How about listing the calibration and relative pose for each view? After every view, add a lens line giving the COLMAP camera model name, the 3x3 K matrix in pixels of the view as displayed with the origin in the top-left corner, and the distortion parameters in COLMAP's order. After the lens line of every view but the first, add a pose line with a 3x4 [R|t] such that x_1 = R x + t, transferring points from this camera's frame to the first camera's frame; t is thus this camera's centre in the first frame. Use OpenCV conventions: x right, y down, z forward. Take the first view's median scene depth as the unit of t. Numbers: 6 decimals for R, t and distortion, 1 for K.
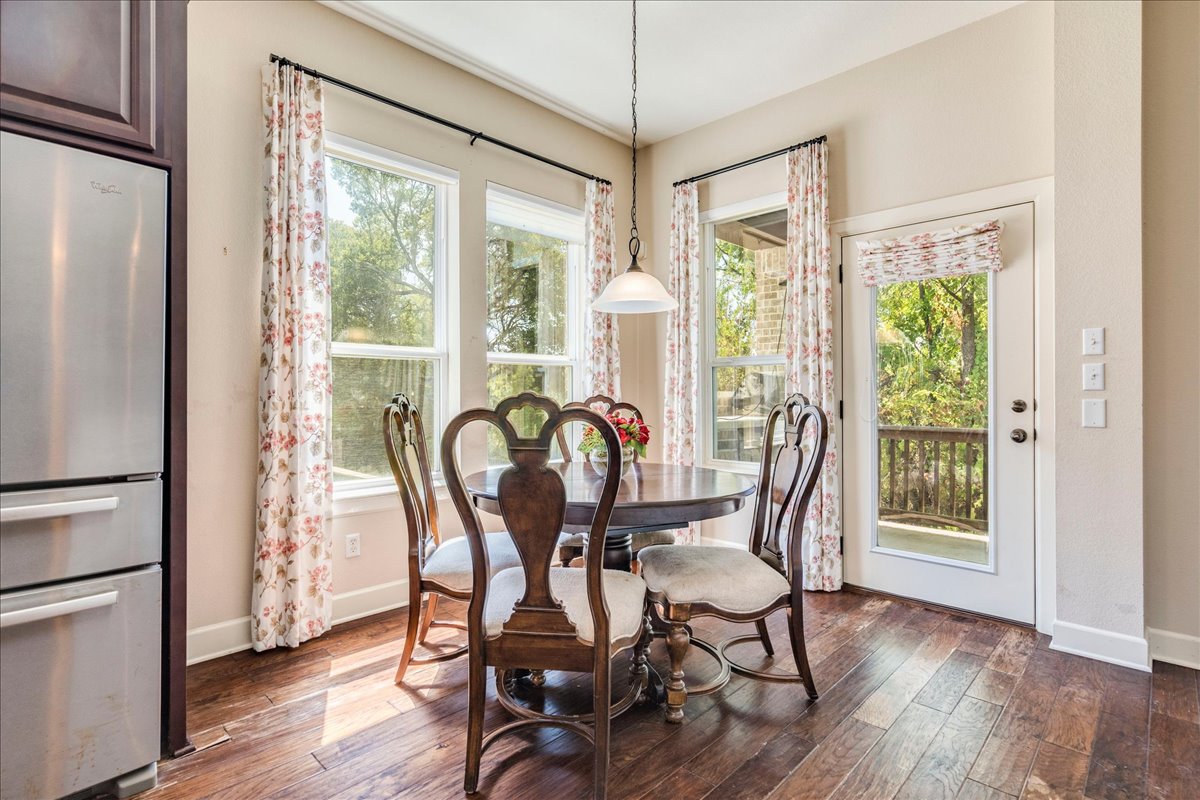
lens RADIAL K [[575.3, 0, 600.0], [0, 575.3, 400.0], [0, 0, 1]] dist [-0.002557, -0.000054]
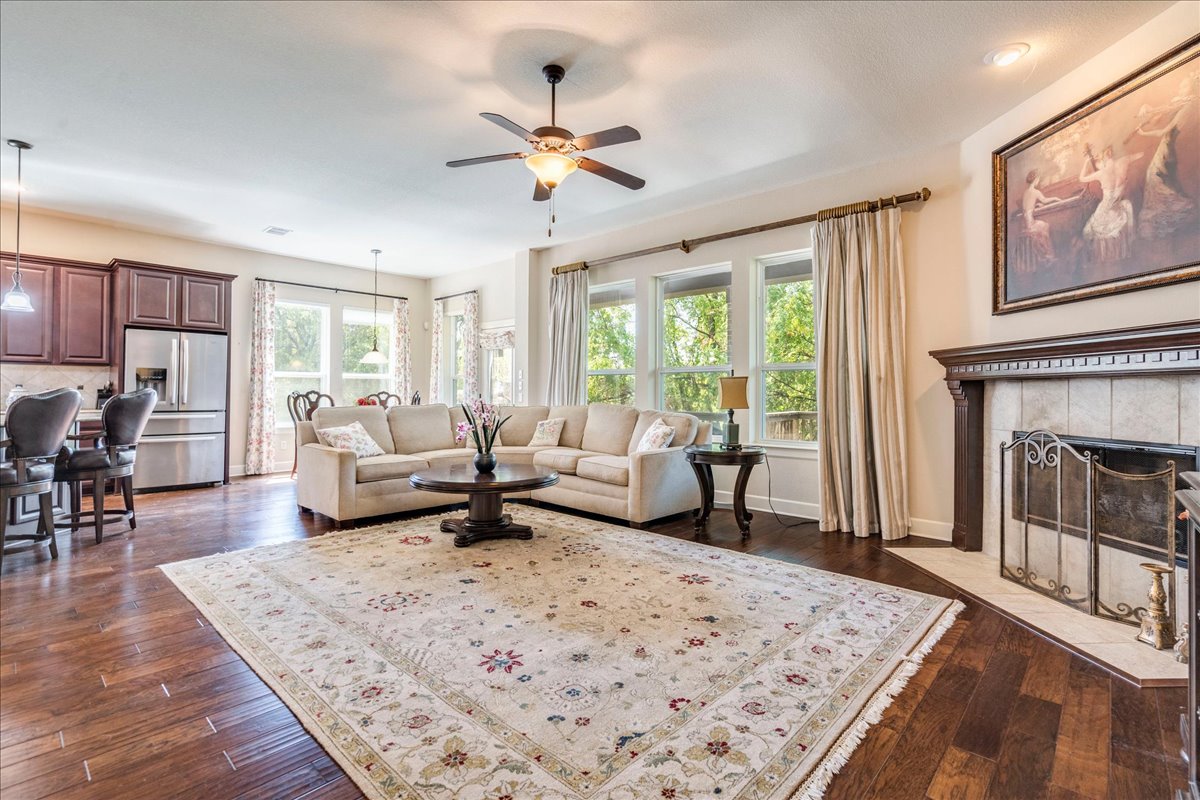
lens RADIAL K [[561.3, 0, 600.0], [0, 561.3, 400.0], [0, 0, 1]] dist [-0.002907, 0.000484]
pose [[0.999846, 0.005311, 0.016732, 1.171581], [-0.005343, 0.999984, 0.001841, 0.023075], [-0.016722, -0.001930, 0.999858, -1.937409]]
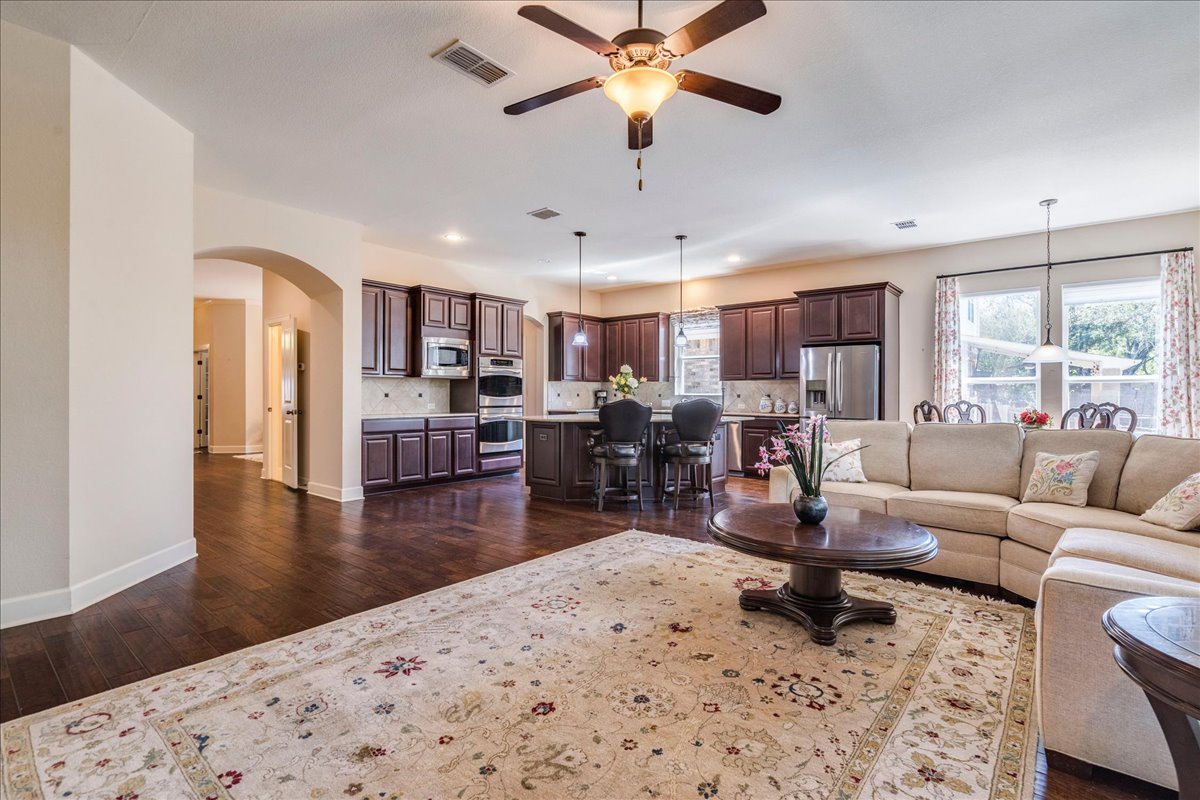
lens RADIAL K [[561.3, 0, 600.0], [0, 561.3, 400.0], [0, 0, 1]] dist [-0.002907, 0.000484]
pose [[0.062381, 0.013200, -0.997965, 1.983123], [-0.014457, 0.999820, 0.012321, -0.018384], [0.997948, 0.013659, 0.062560, -0.768433]]
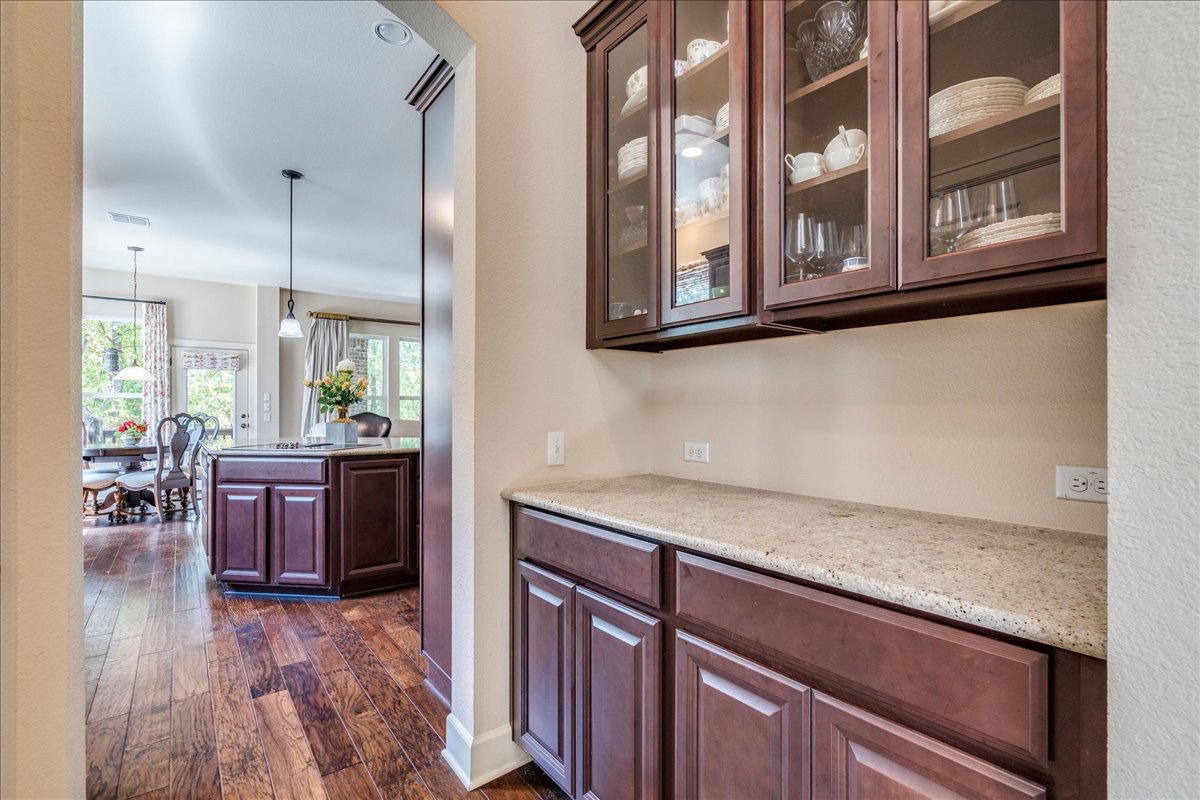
lens RADIAL K [[554.2, 0, 614.1], [0, 554.2, 405.0], [0, 0, 1]] dist [0.000702, 0.000459]
pose [[0.124903, 0.006514, 0.992148, -2.100224], [0.011241, 0.999905, -0.007980, -0.002550], [-0.992105, 0.012150, 0.124818, -1.419208]]
